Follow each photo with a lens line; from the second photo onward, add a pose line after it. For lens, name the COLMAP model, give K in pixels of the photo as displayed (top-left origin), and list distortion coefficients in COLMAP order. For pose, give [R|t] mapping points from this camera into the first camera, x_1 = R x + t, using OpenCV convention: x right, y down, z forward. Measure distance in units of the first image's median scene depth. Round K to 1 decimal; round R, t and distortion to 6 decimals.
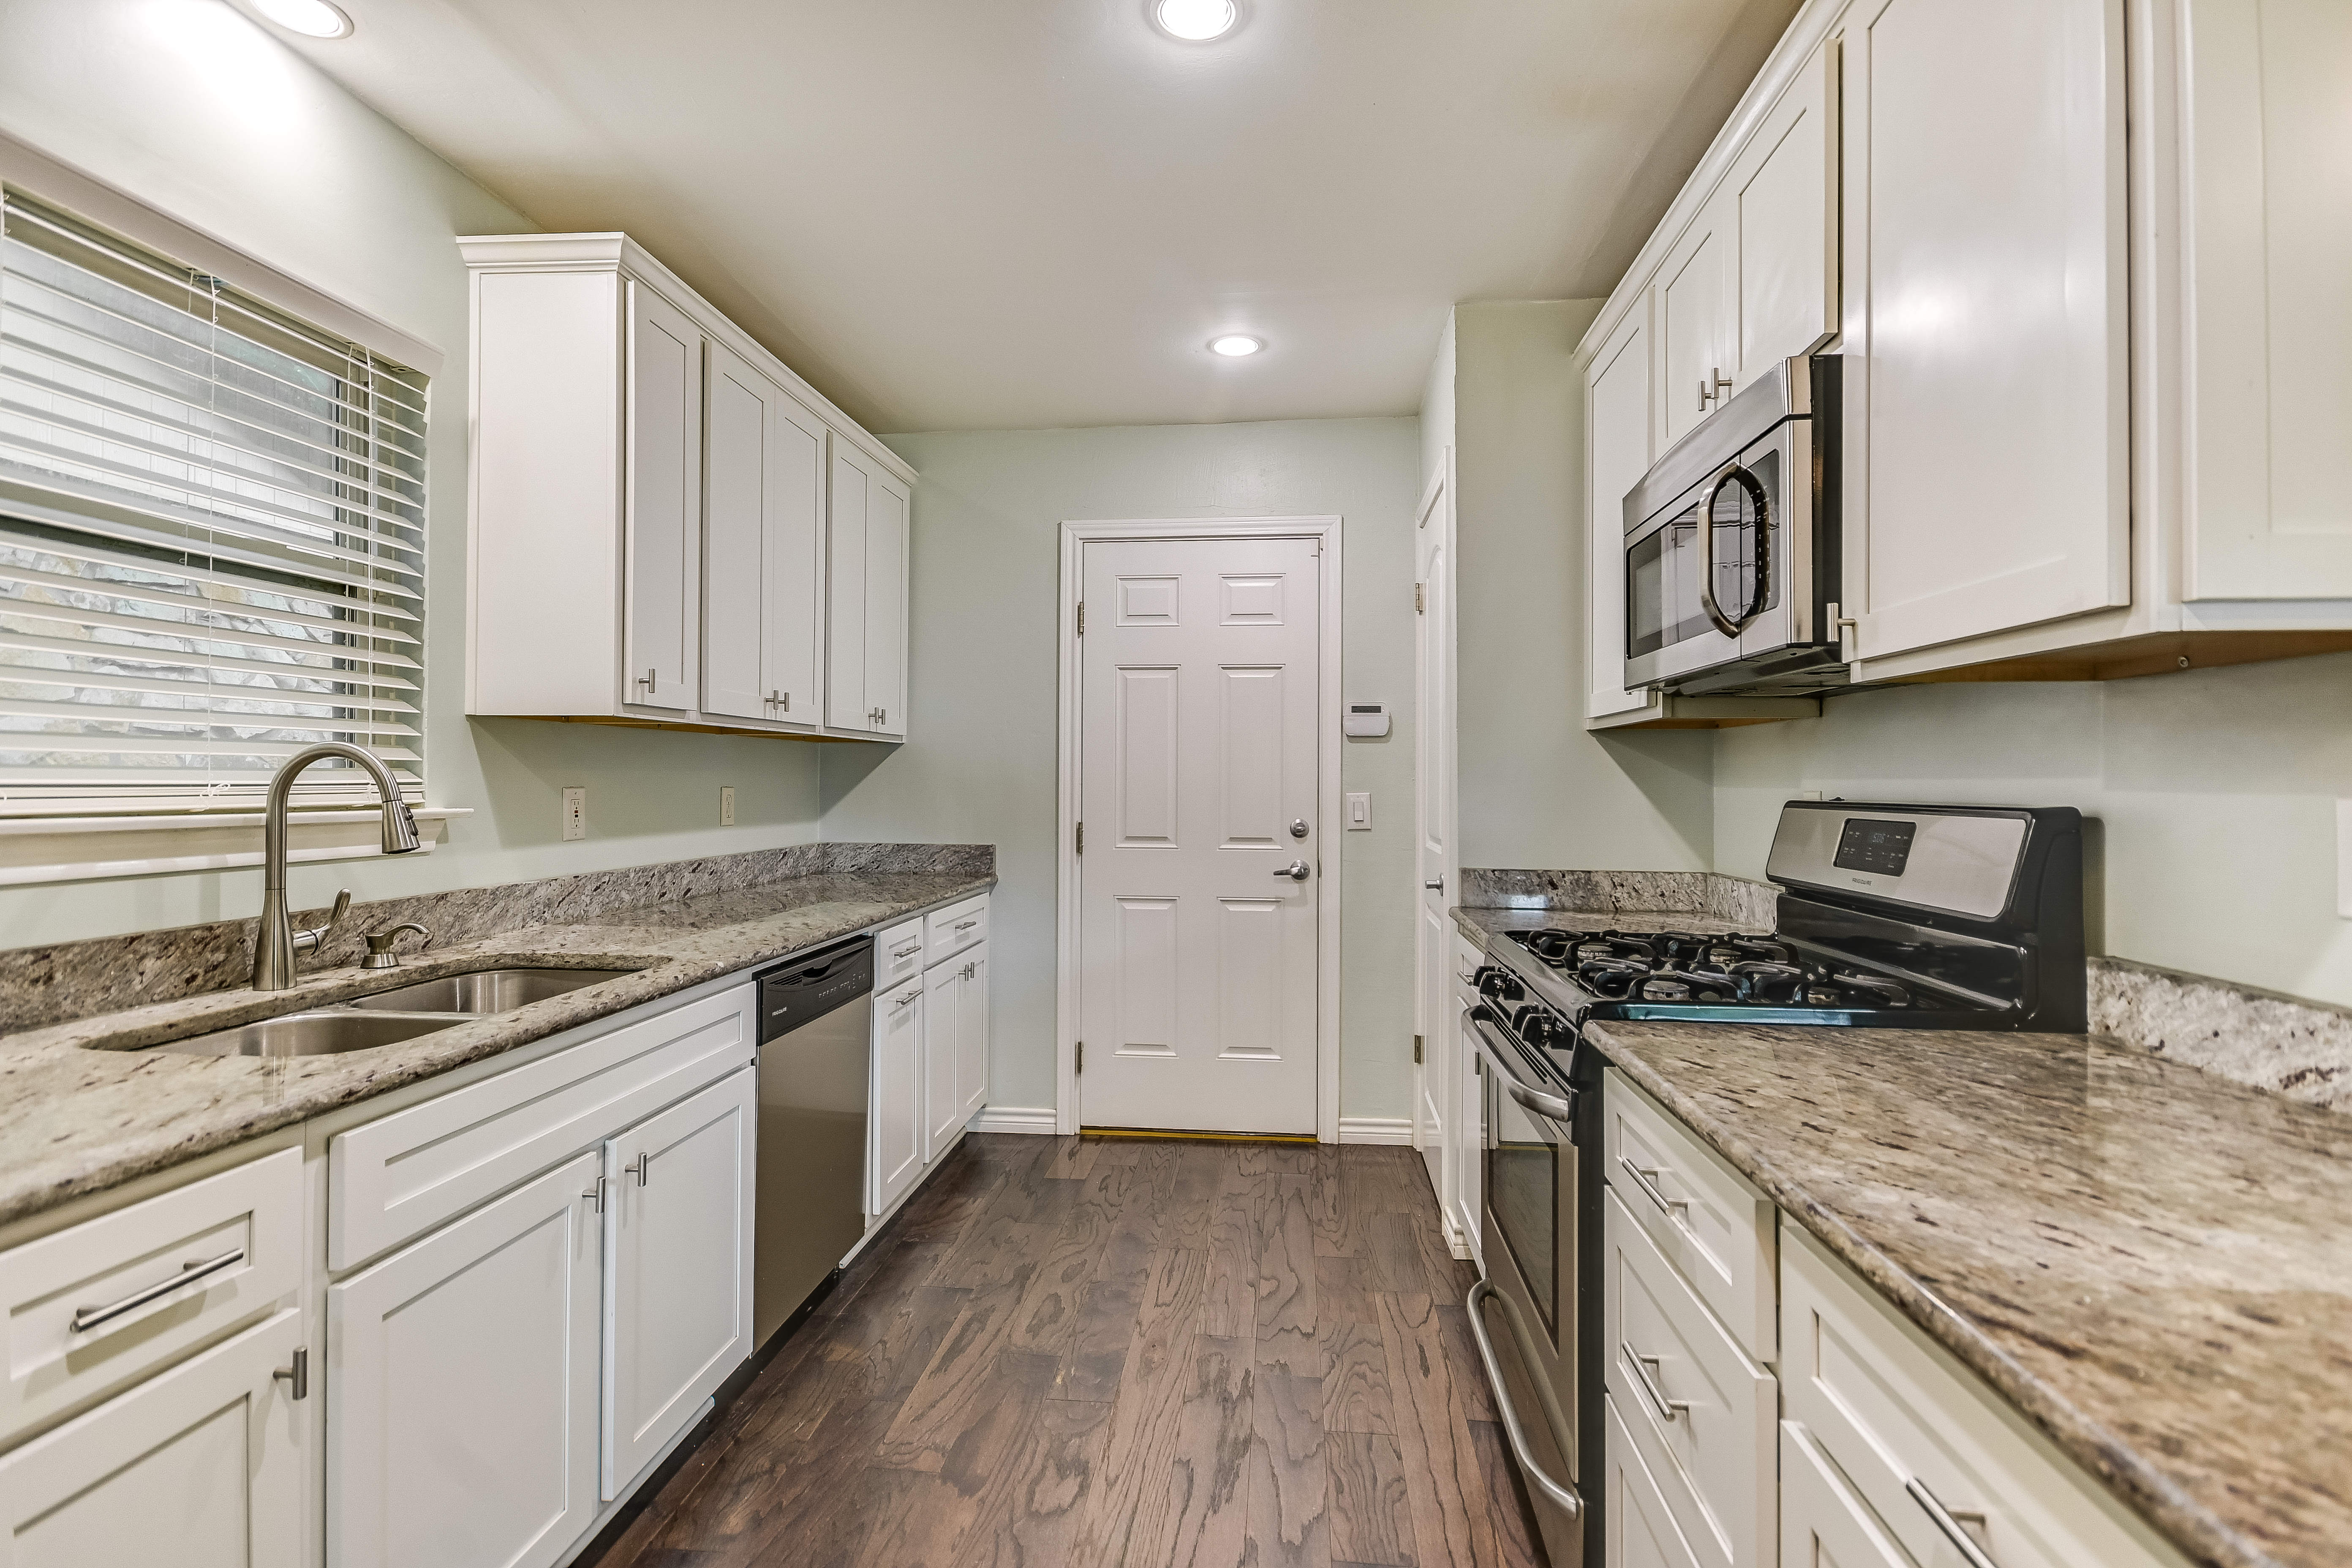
lens RADIAL K [[1116.3, 0, 1188.1], [0, 1116.3, 776.1], [0, 0, 1]] dist [0.003890, -0.000540]
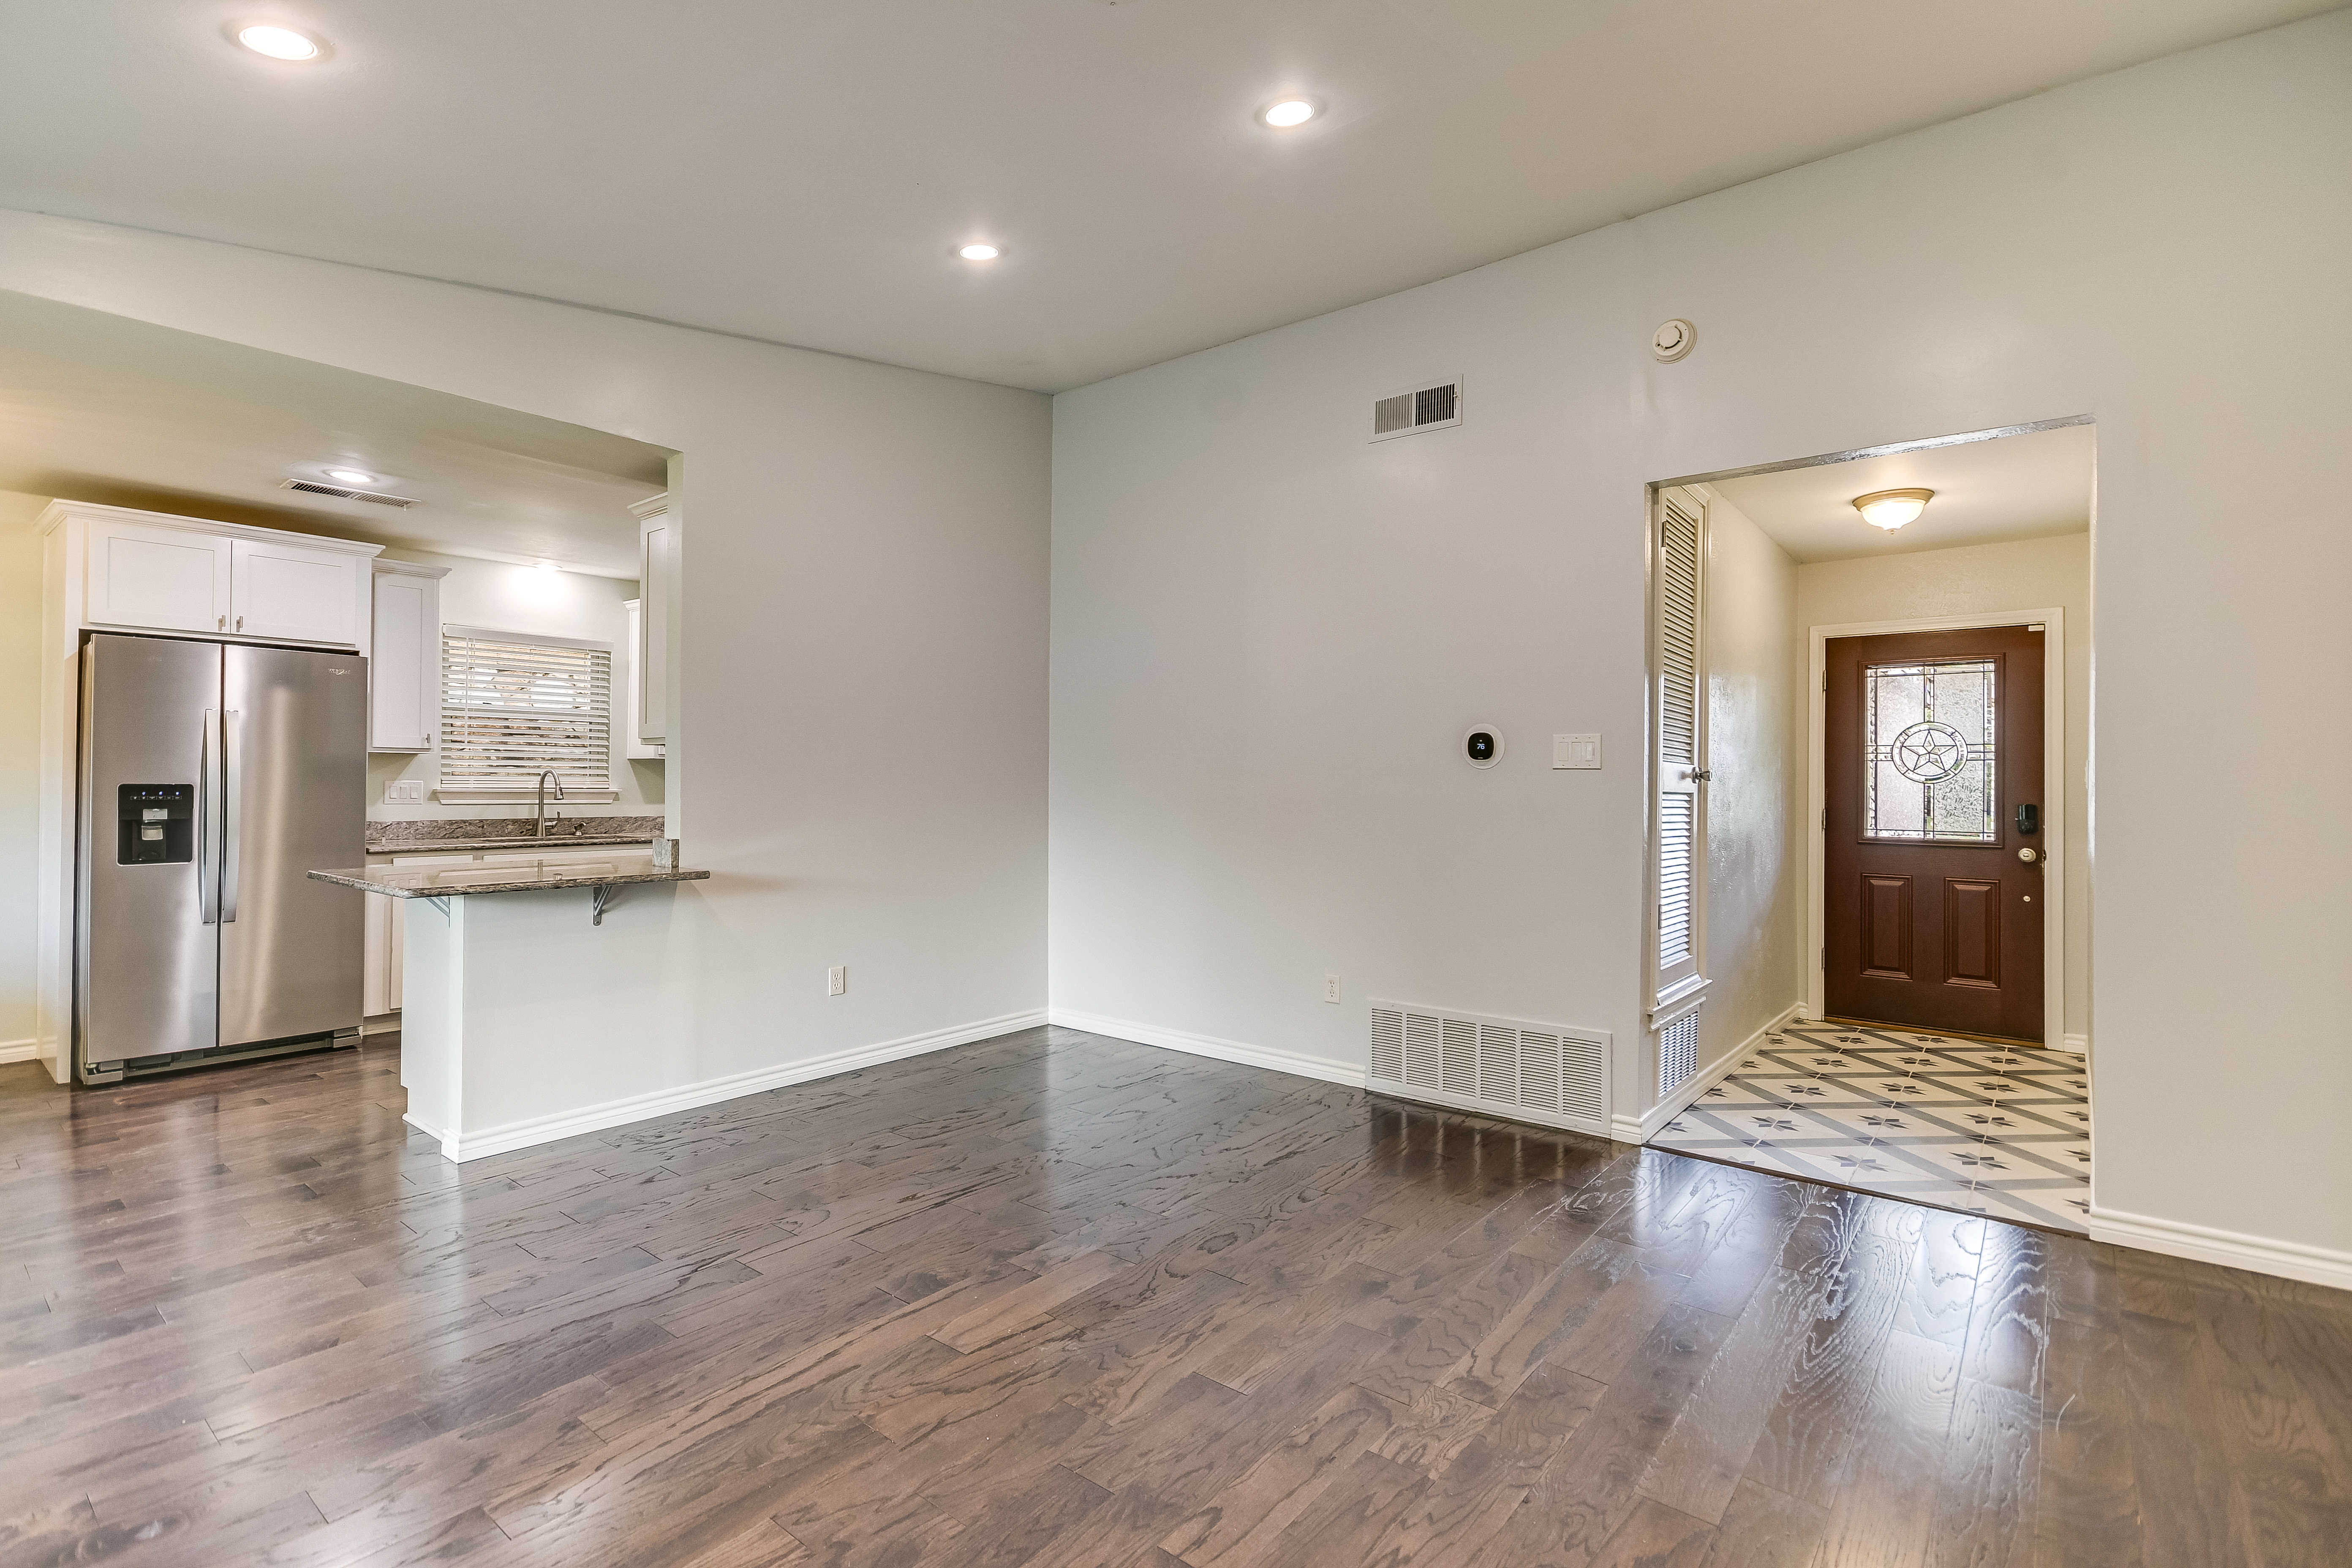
lens RADIAL K [[1088.9, 0, 1178.4], [0, 1088.9, 772.4], [0, 0, 1]] dist [-0.001429, -0.003044]
pose [[0.833412, -0.007366, -0.552603, 2.499359], [0.000851, 0.999927, -0.012045, 0.020599], [0.552651, 0.009568, 0.833358, -0.699762]]
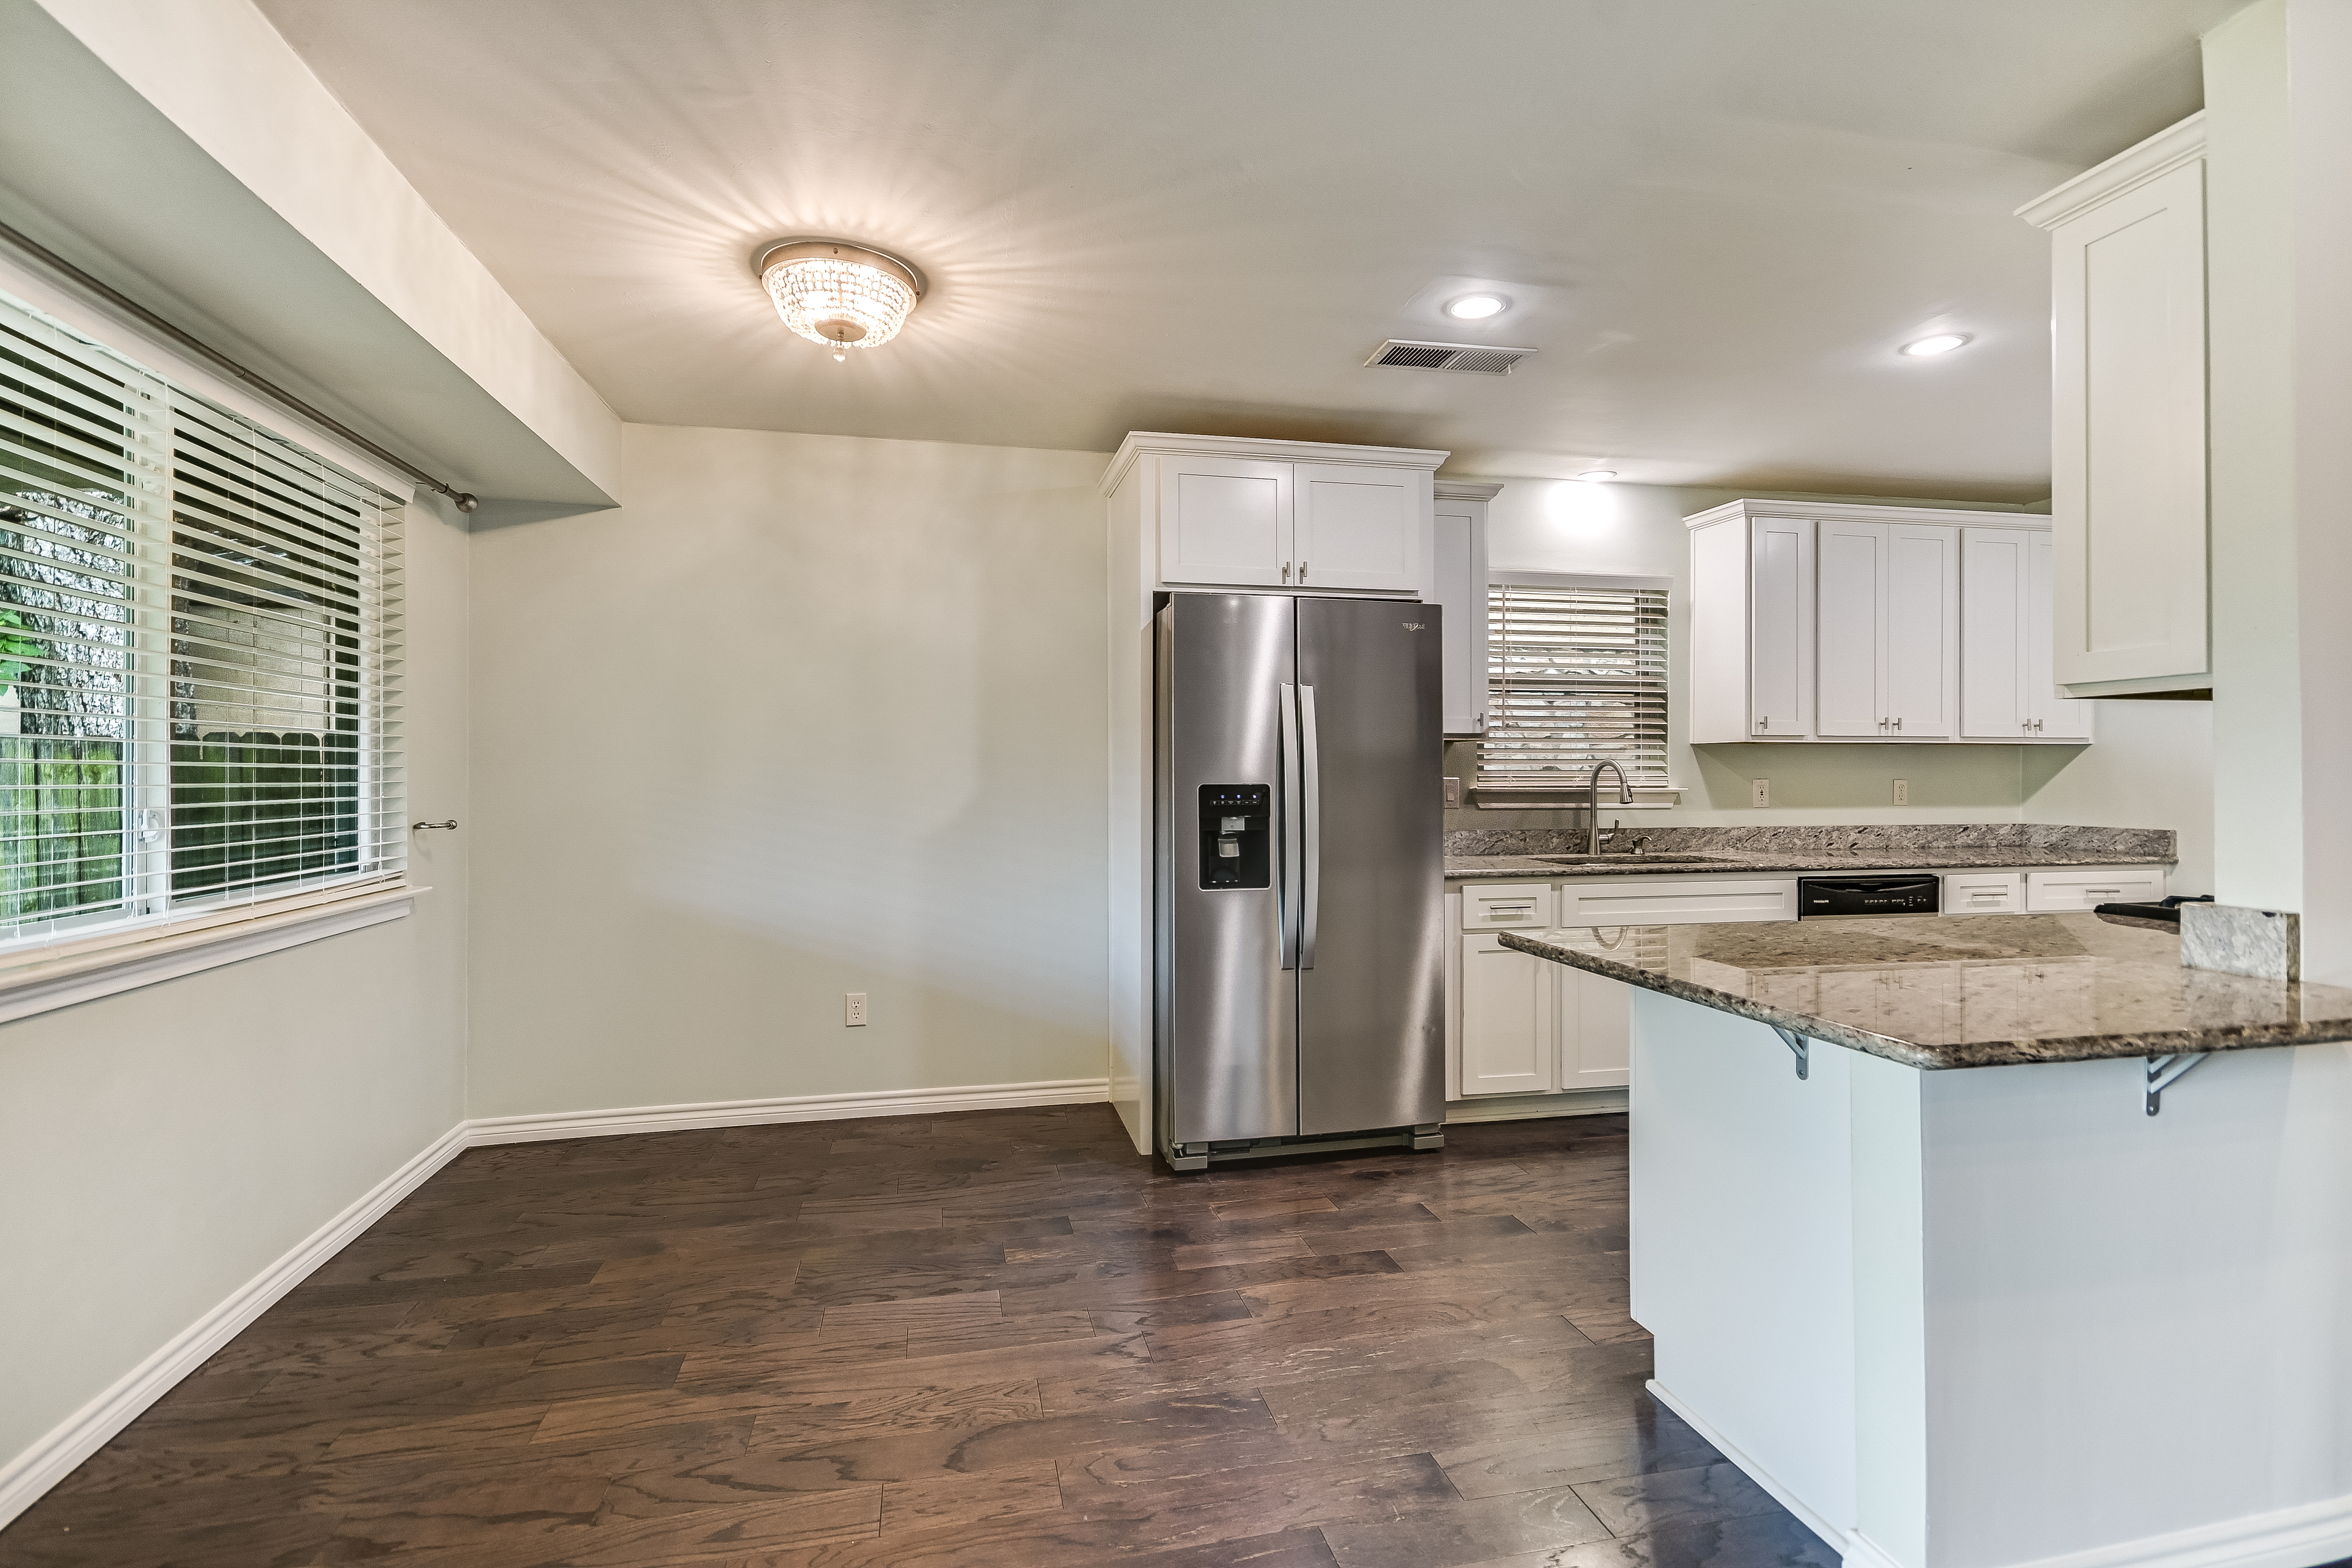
lens RADIAL K [[1116.3, 0, 1187.5], [0, 1116.3, 776.0], [0, 0, 1]] dist [0.003890, -0.000540]
pose [[0.309108, -0.007636, -0.950996, 1.194769], [0.006572, 0.999961, -0.005893, 0.012644], [0.951004, -0.004429, 0.309146, -0.615063]]
